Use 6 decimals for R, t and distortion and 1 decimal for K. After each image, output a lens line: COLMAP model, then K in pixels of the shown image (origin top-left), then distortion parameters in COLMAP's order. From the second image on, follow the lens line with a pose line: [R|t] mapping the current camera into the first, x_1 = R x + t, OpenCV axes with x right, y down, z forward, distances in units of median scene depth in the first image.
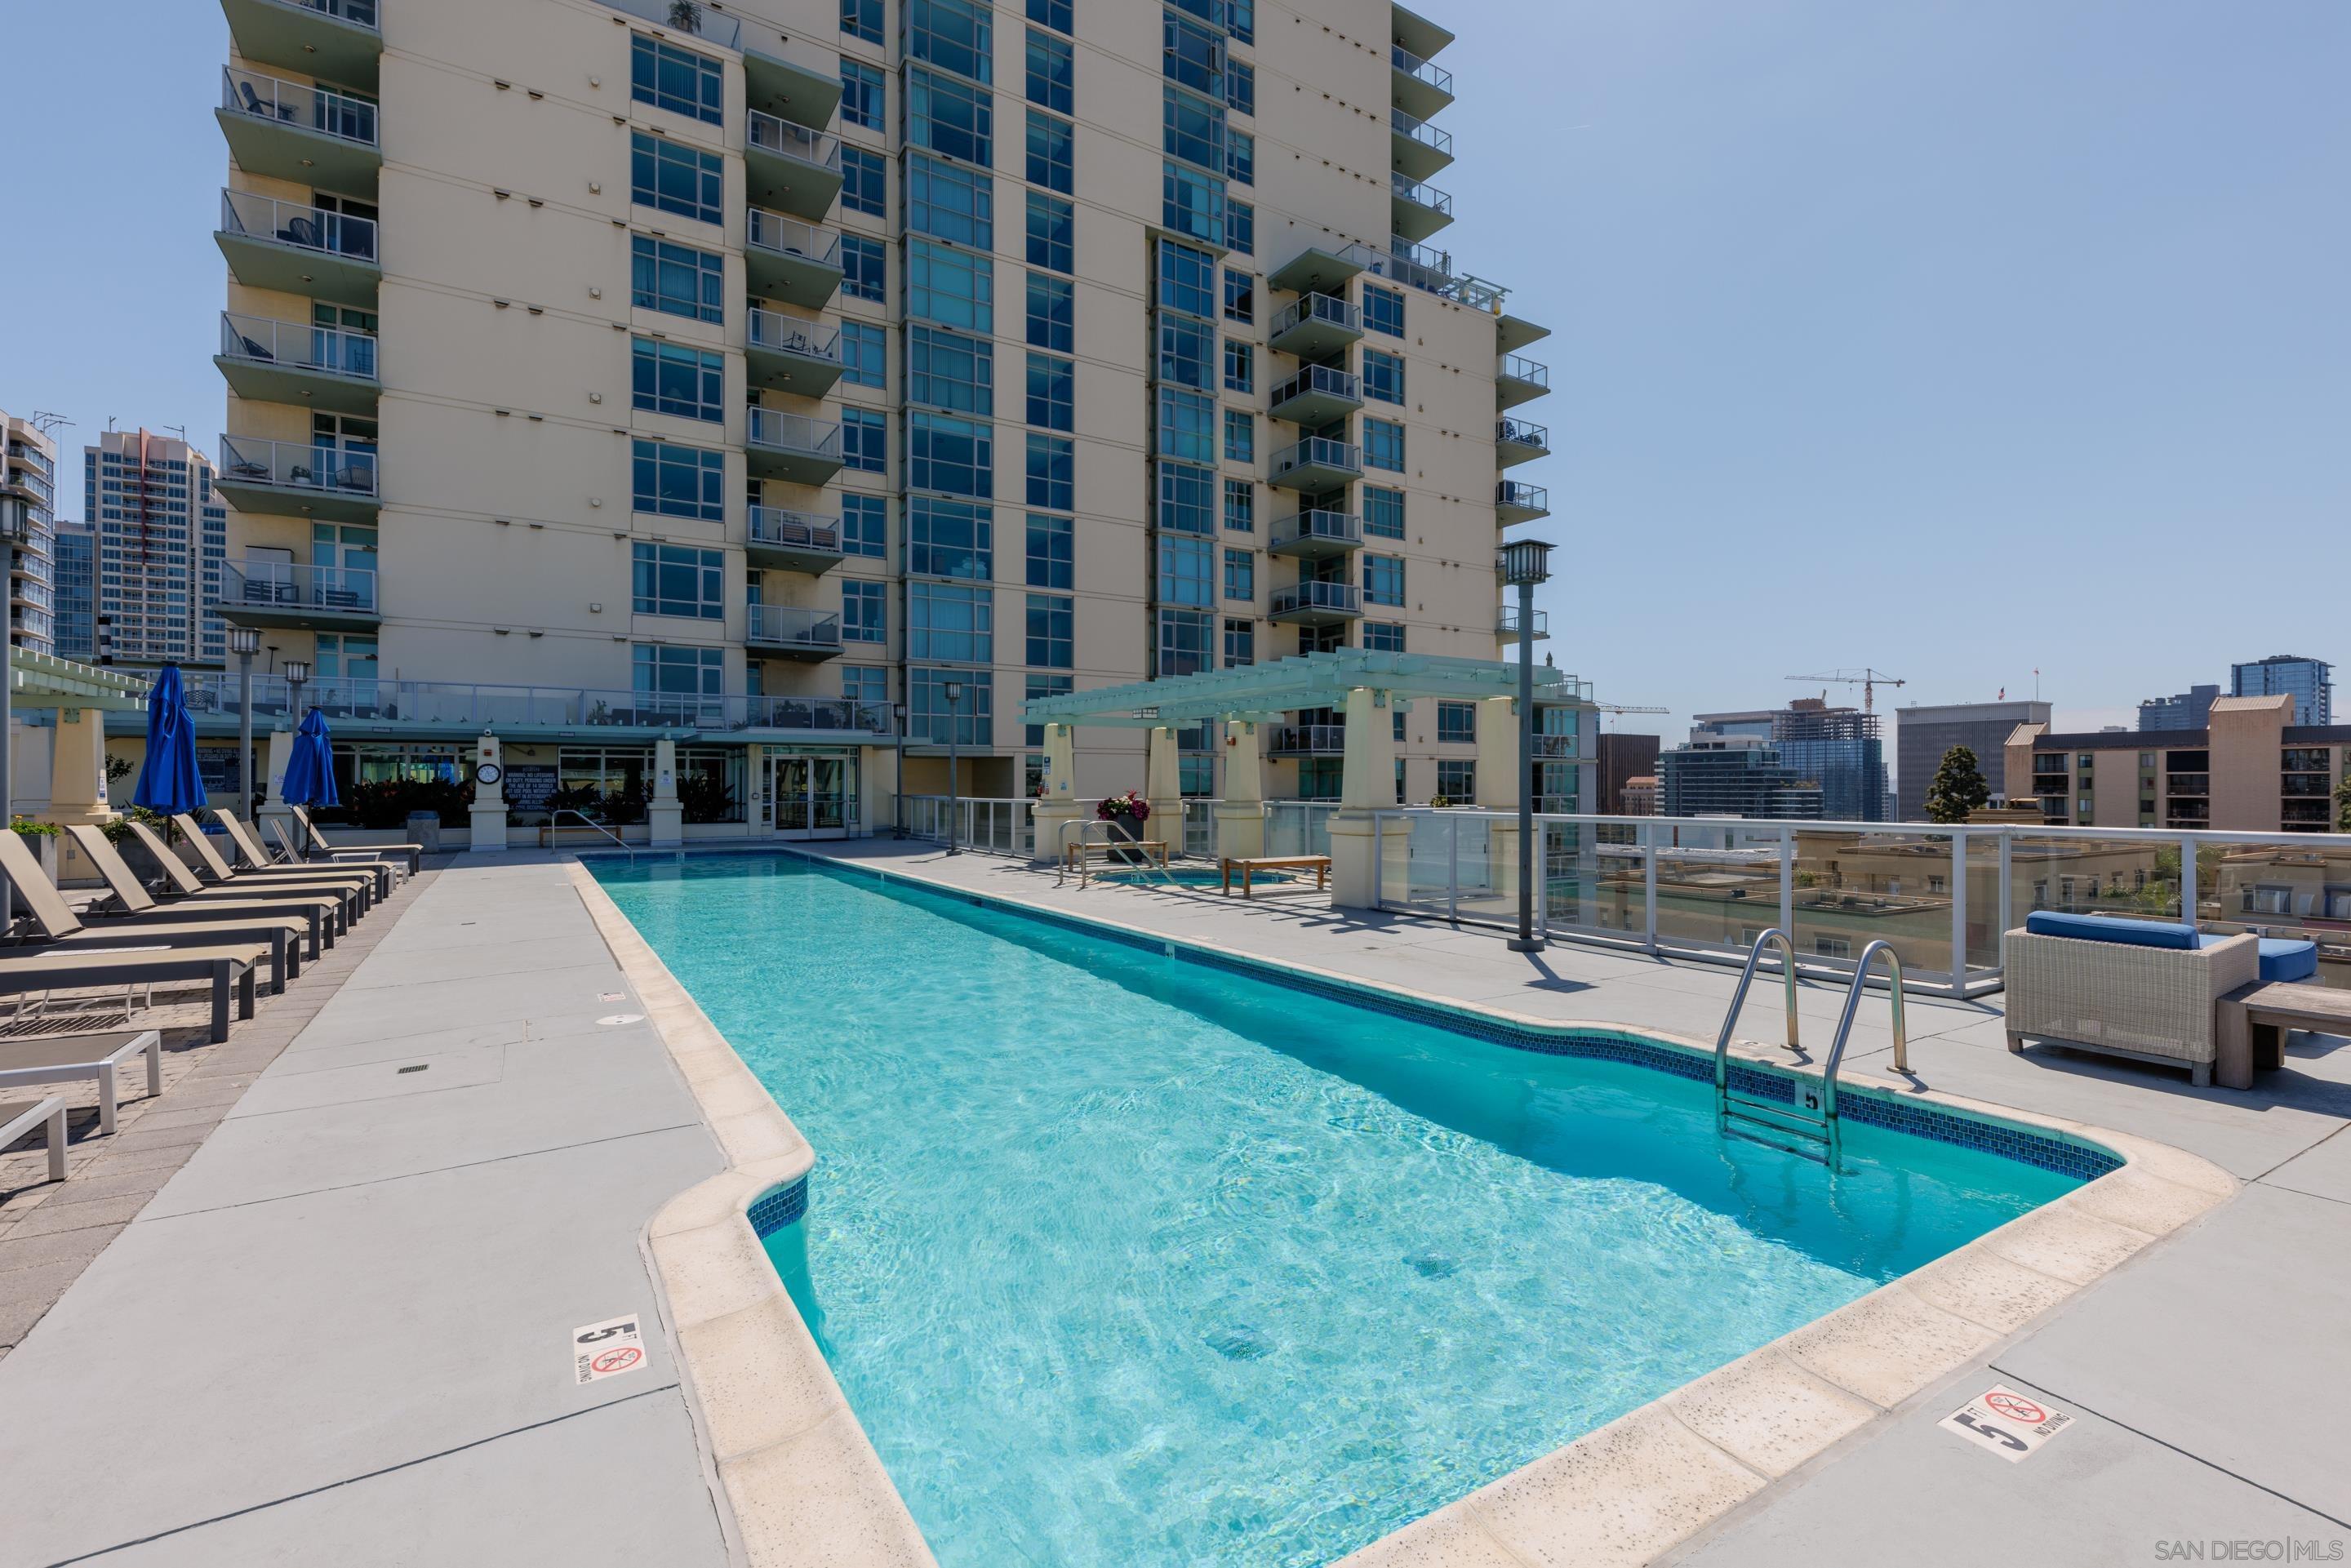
lens RADIAL K [[1129.7, 0, 1175.5], [0, 1129.7, 784.0], [0, 0, 1]] dist [0.001018, -0.001185]
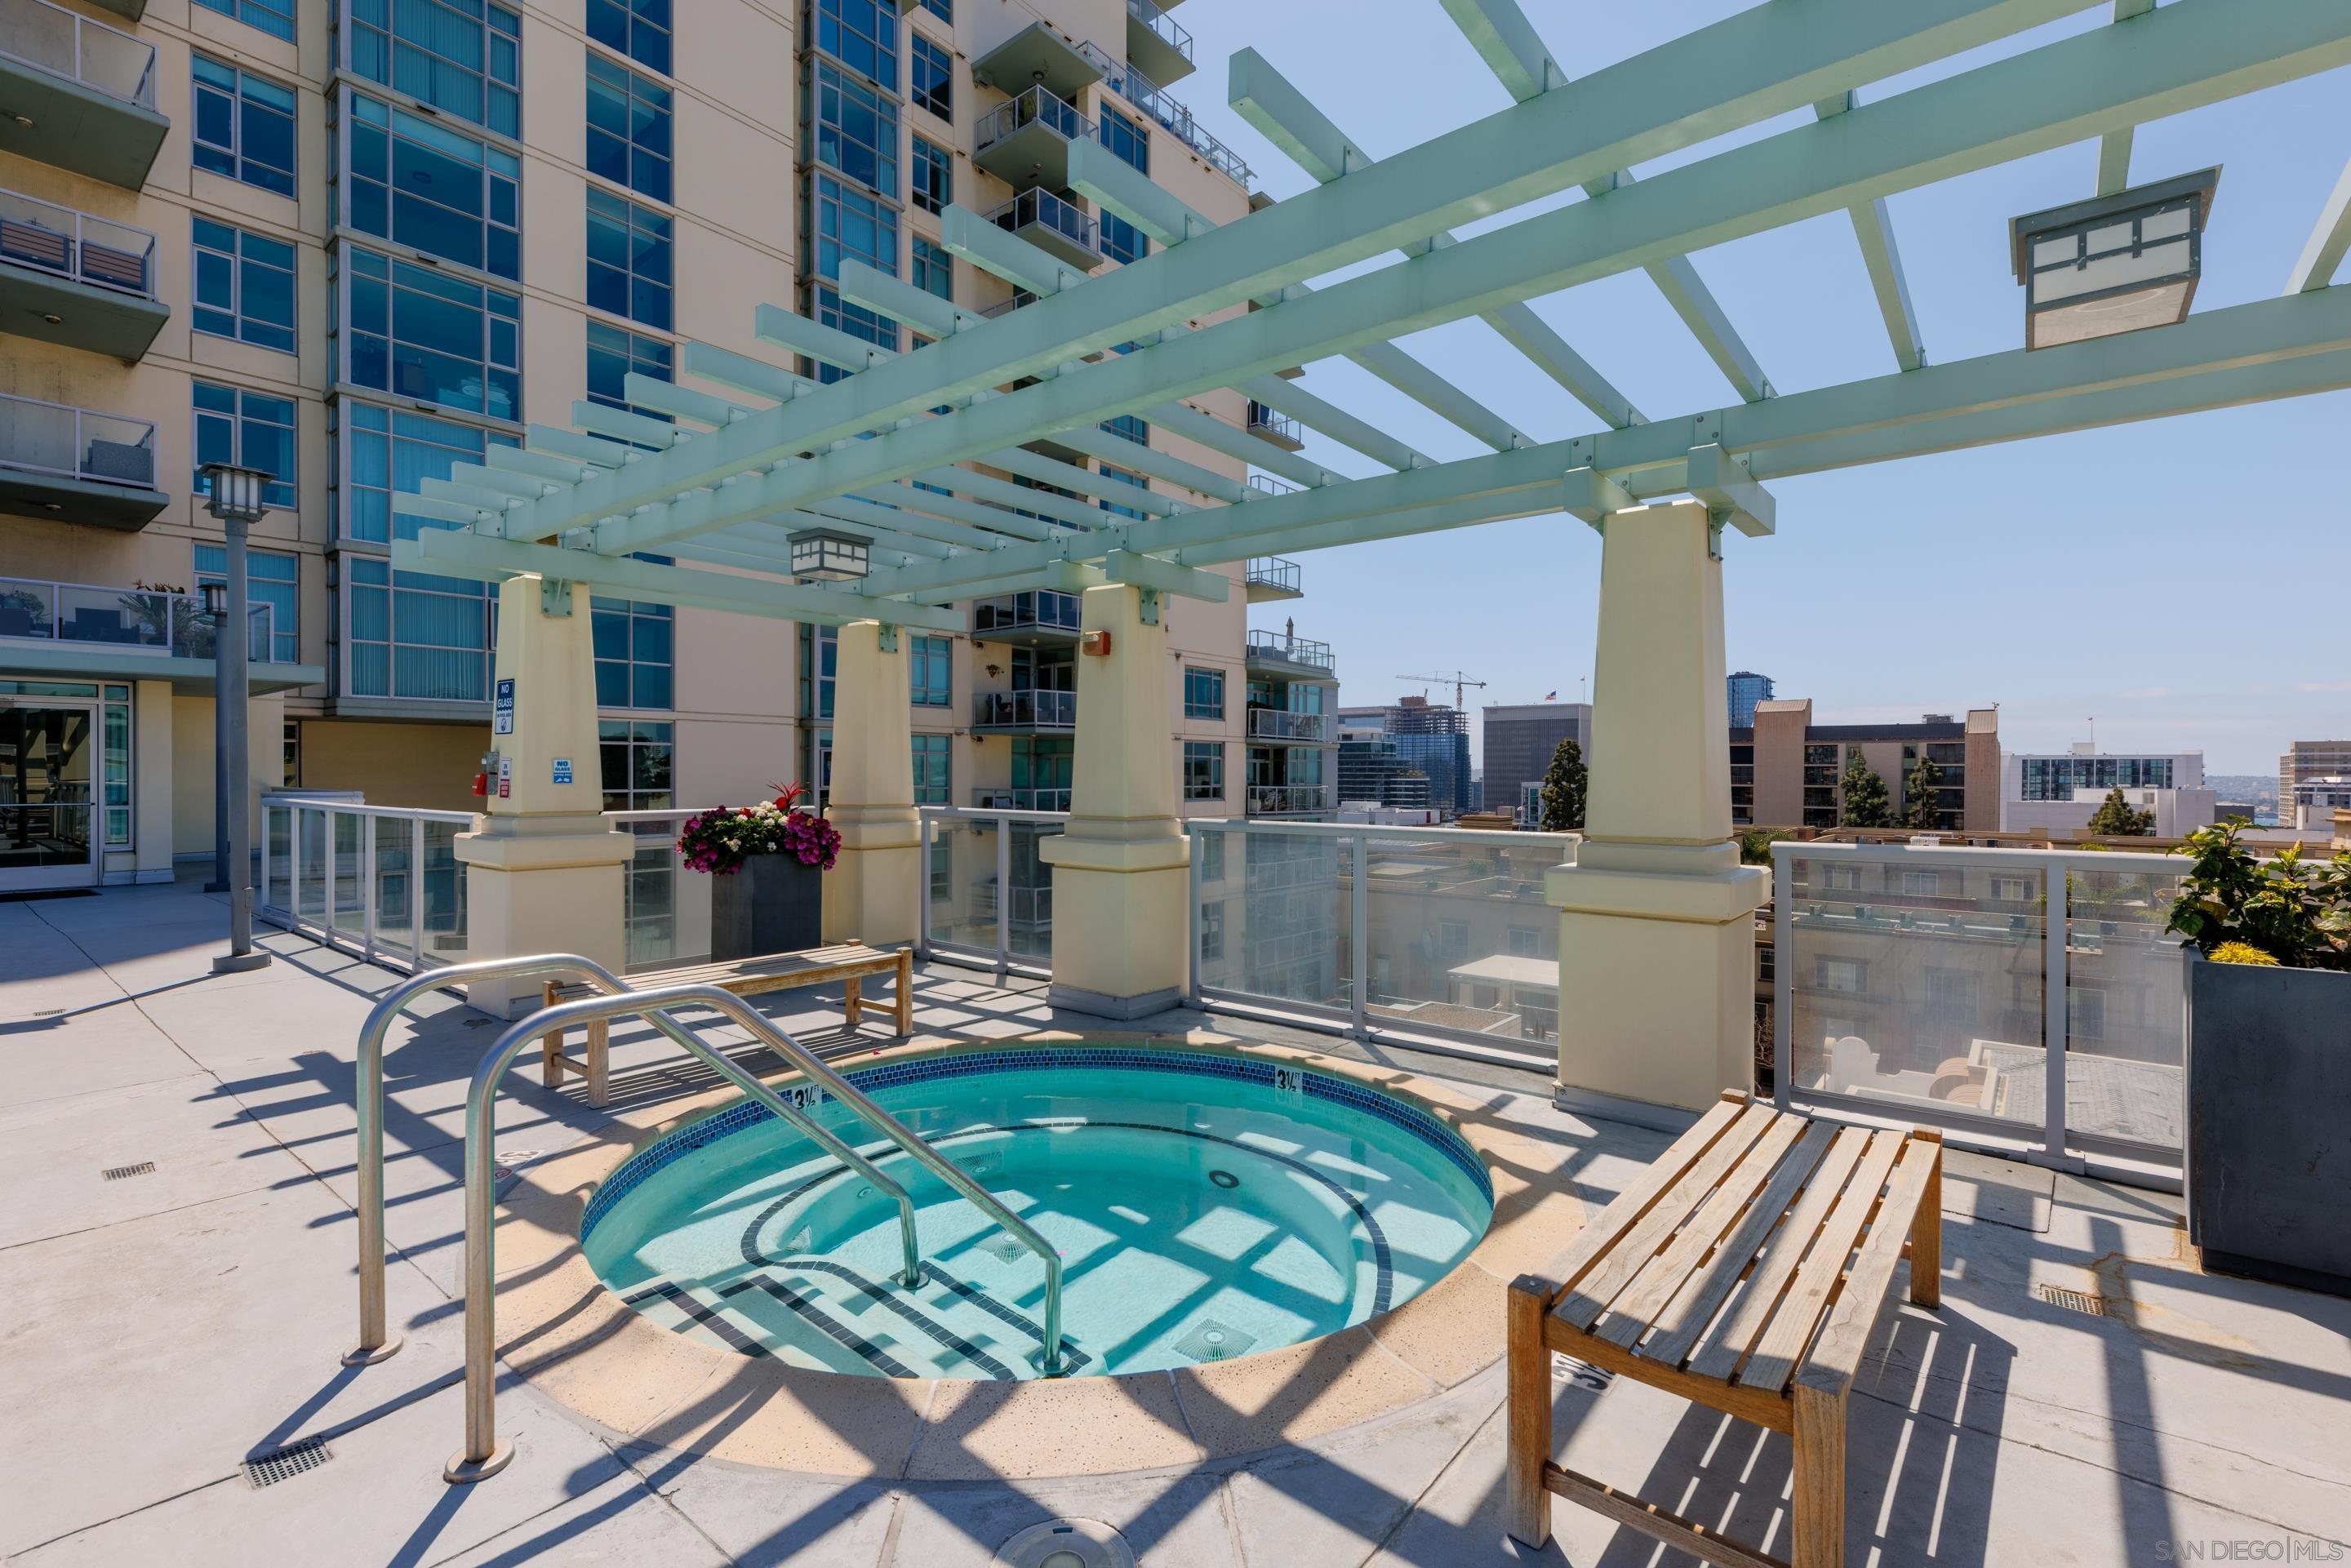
lens RADIAL K [[1129.7, 0, 1175.5], [0, 1129.7, 784.0], [0, 0, 1]] dist [0.001018, -0.001185]
pose [[0.952544, 0.001280, 0.304399, -0.014397], [-0.004735, 0.999932, 0.010612, 0.000500], [-0.304364, -0.011550, 0.952486, 0.295919]]
